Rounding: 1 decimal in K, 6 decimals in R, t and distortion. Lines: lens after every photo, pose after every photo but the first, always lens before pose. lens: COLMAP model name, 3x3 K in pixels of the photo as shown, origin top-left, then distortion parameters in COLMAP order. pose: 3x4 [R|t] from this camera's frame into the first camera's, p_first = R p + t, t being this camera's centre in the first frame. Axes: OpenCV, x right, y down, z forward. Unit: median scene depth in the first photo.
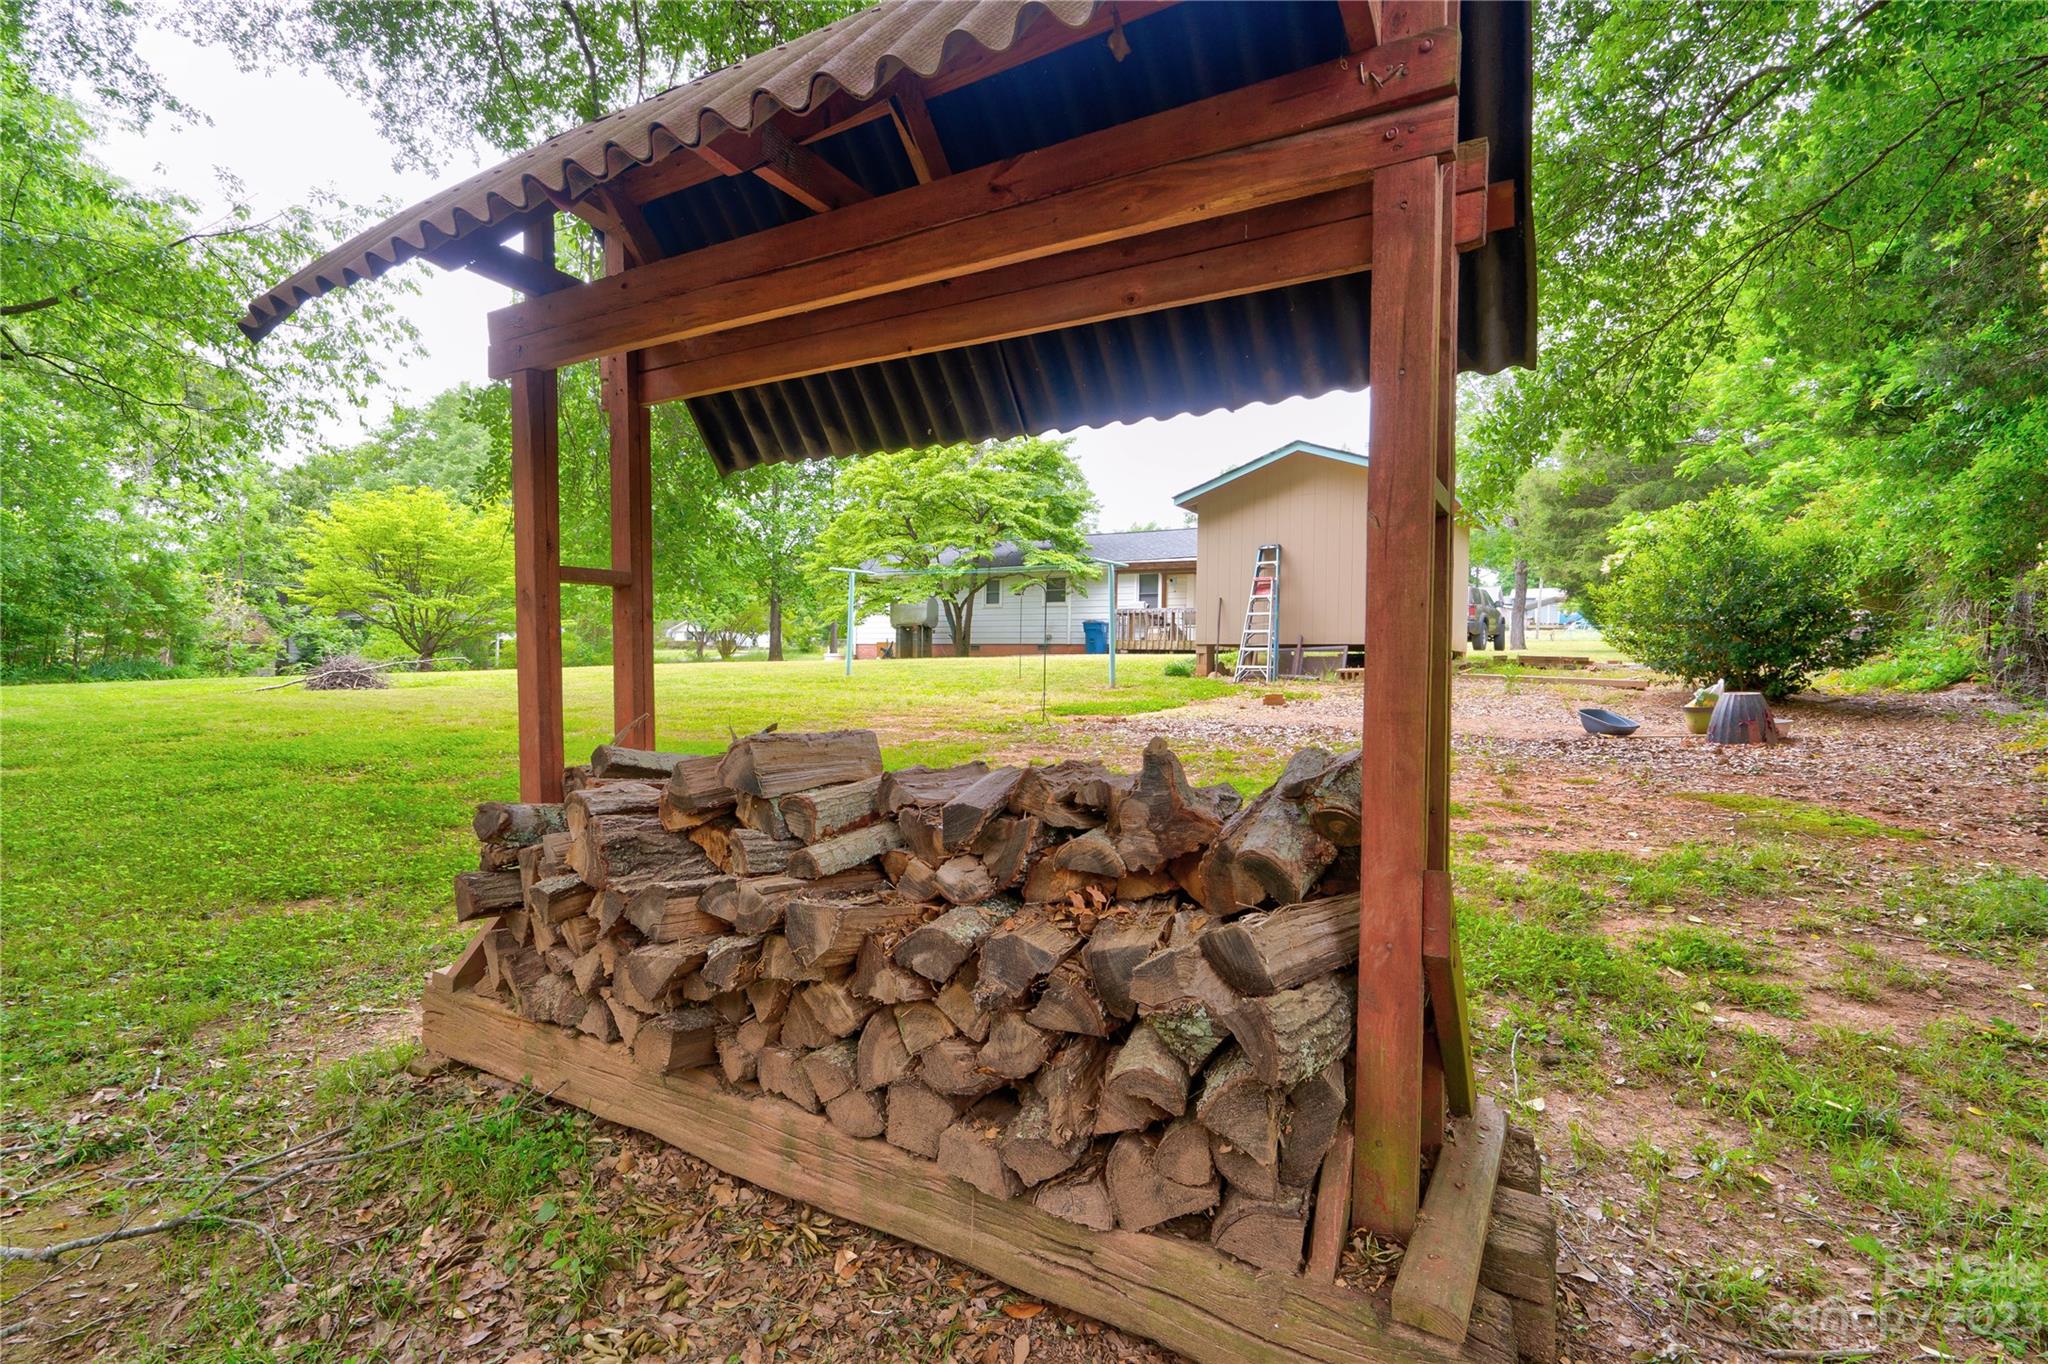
lens RADIAL K [[940.3, 0, 1016.6], [0, 940.3, 684.2], [0, 0, 1]] dist [-0.005360, 0.011714]
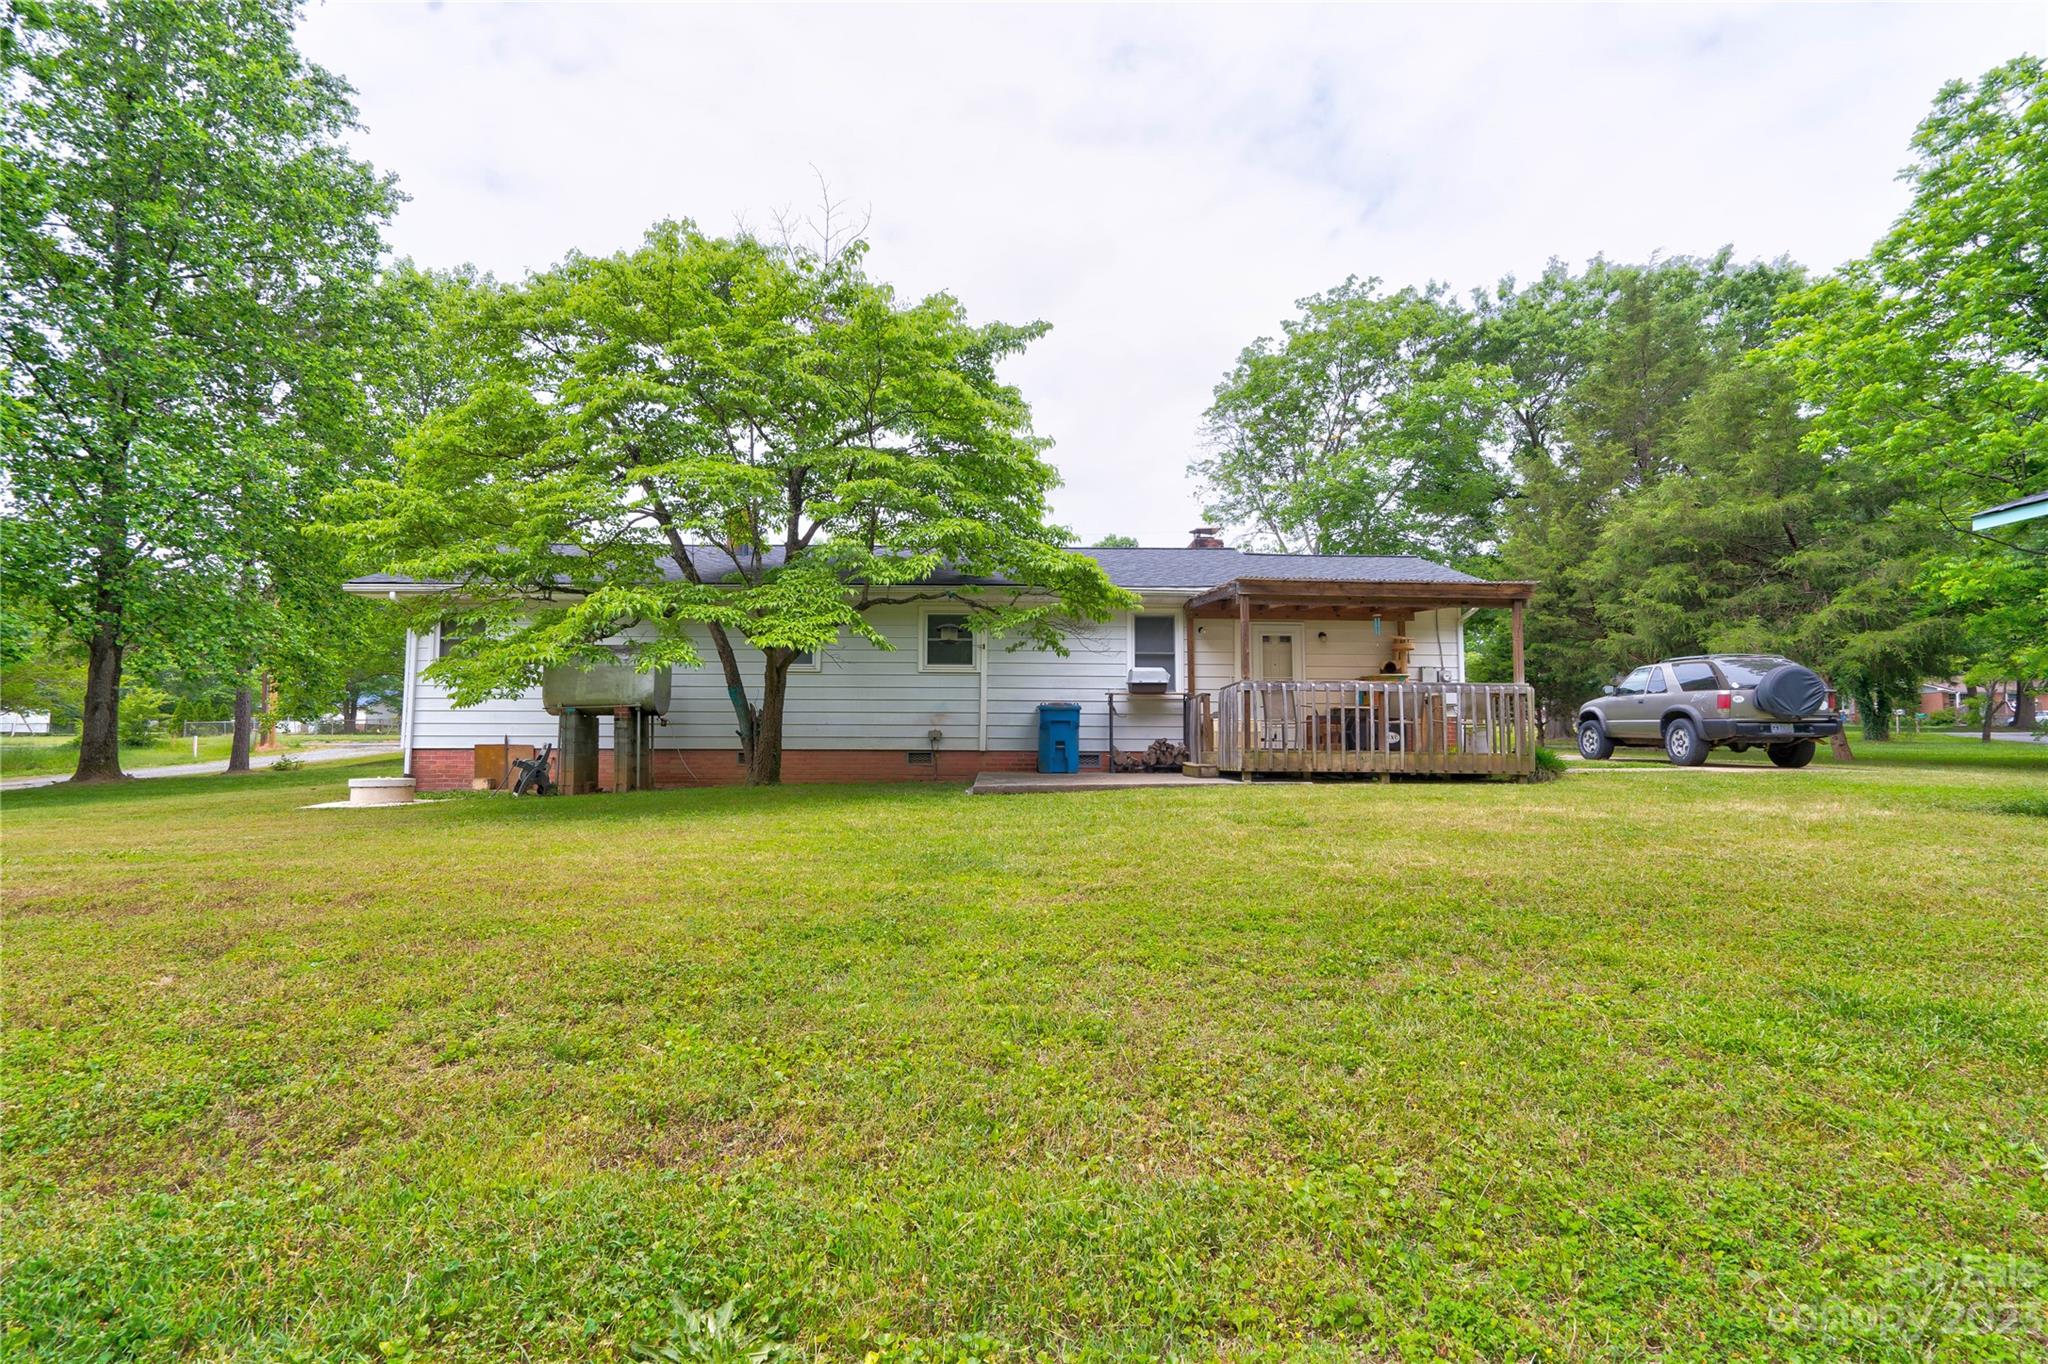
lens RADIAL K [[940.3, 0, 1016.6], [0, 940.3, 684.2], [0, 0, 1]] dist [-0.005360, 0.011714]
pose [[0.841409, 0.026034, 0.539772, -0.204272], [0.021360, 0.996456, -0.081357, -0.038860], [-0.539977, 0.079984, 0.837871, 0.607663]]
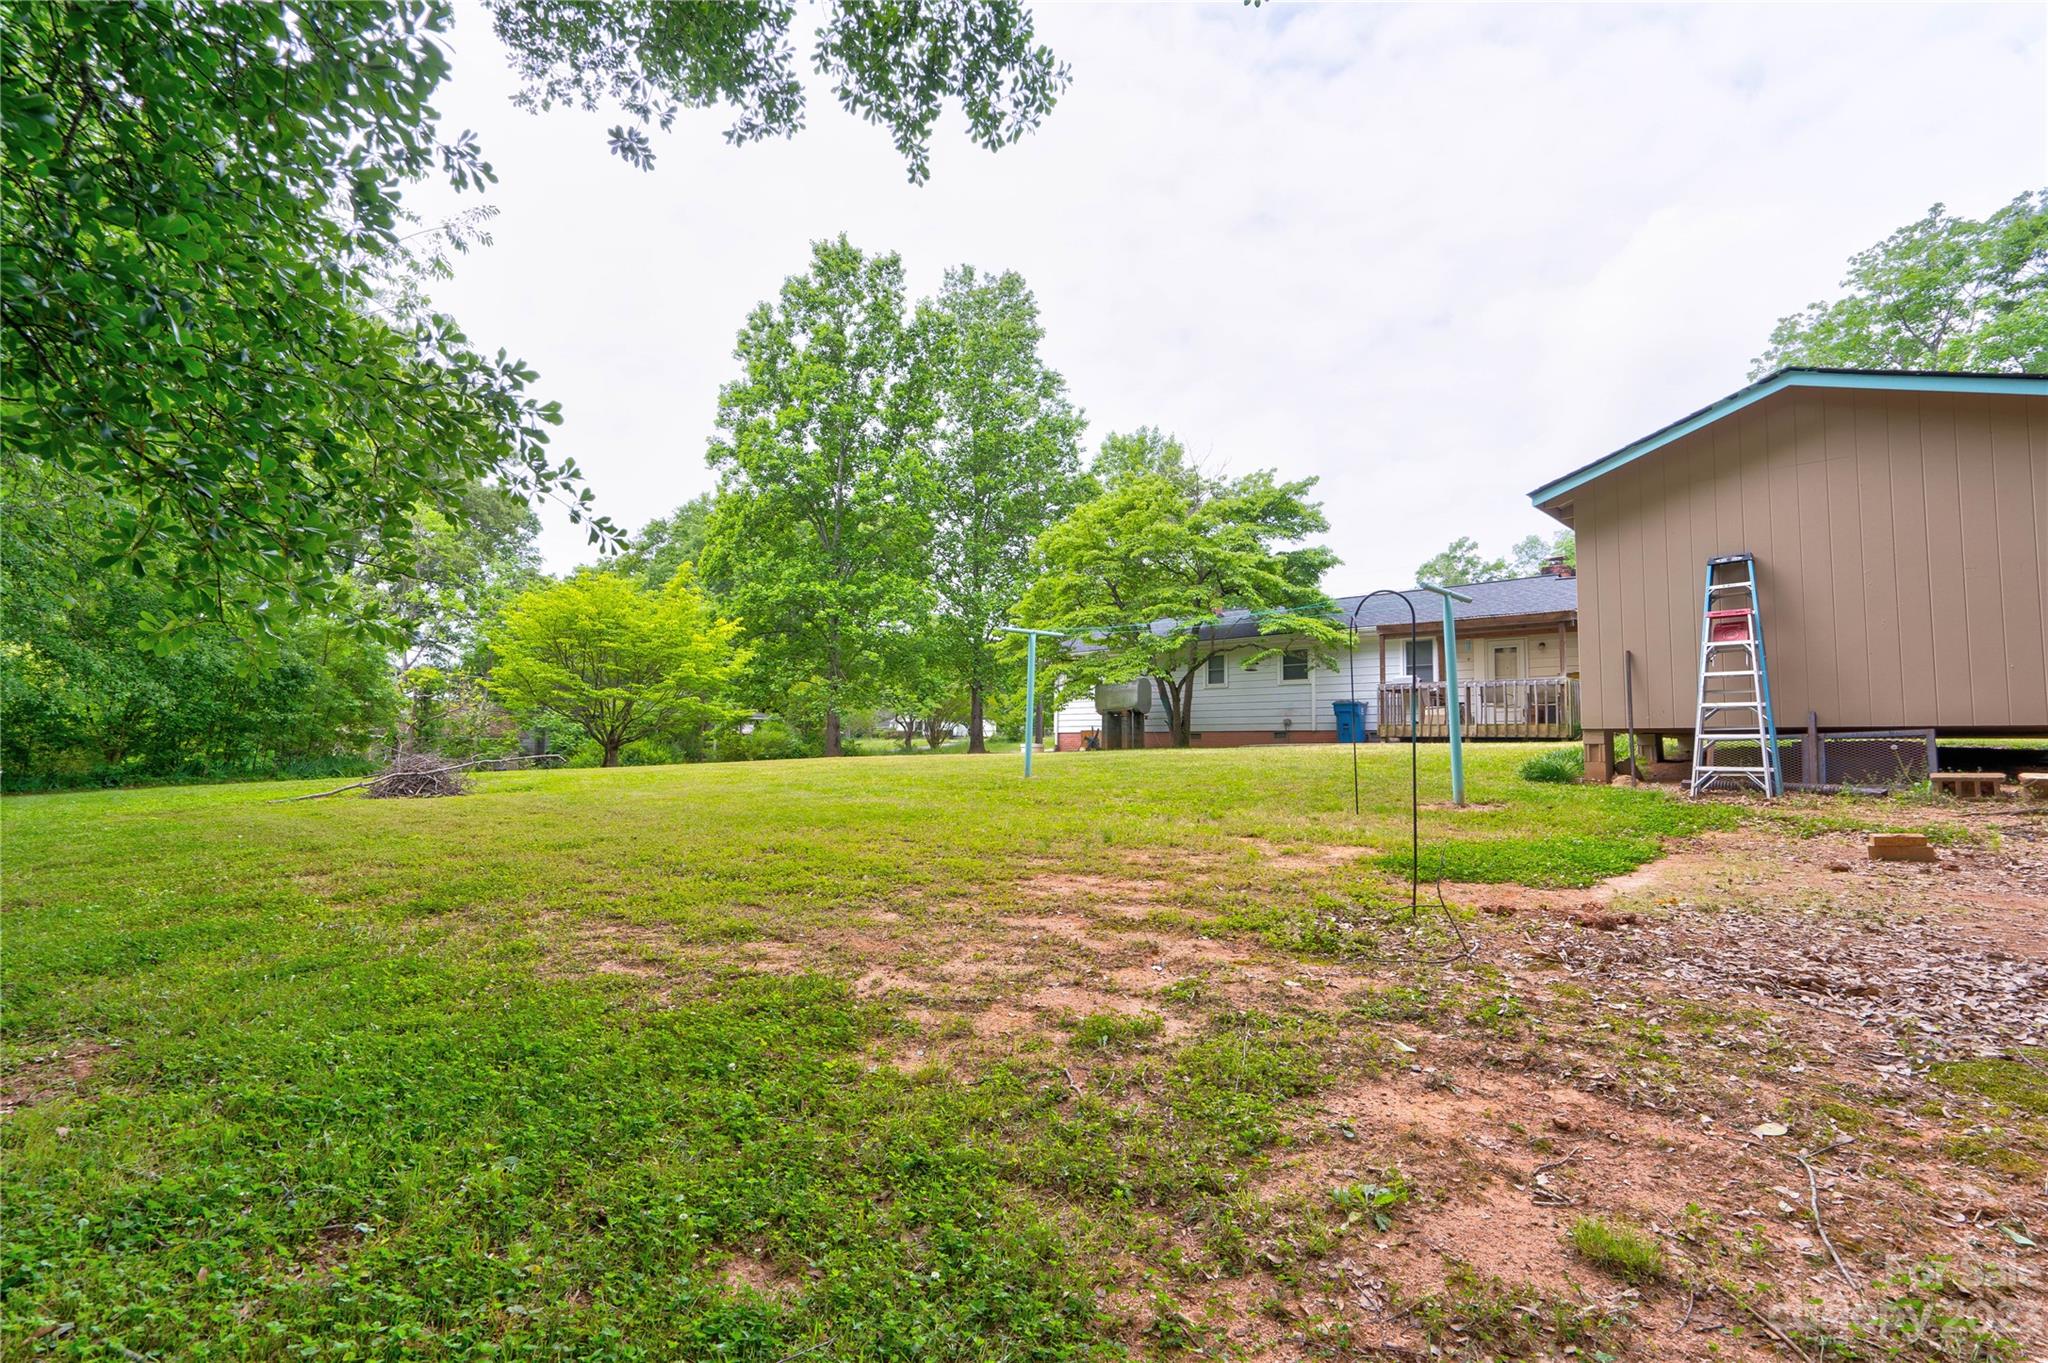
lens RADIAL K [[940.3, 0, 1016.6], [0, 940.3, 683.7], [0, 0, 1]] dist [-0.005360, 0.011714]
pose [[0.974848, -0.021875, -0.221796, -0.014730], [0.001073, 0.995621, -0.093476, -0.007690], [0.222869, 0.090887, 0.970602, 0.162786]]
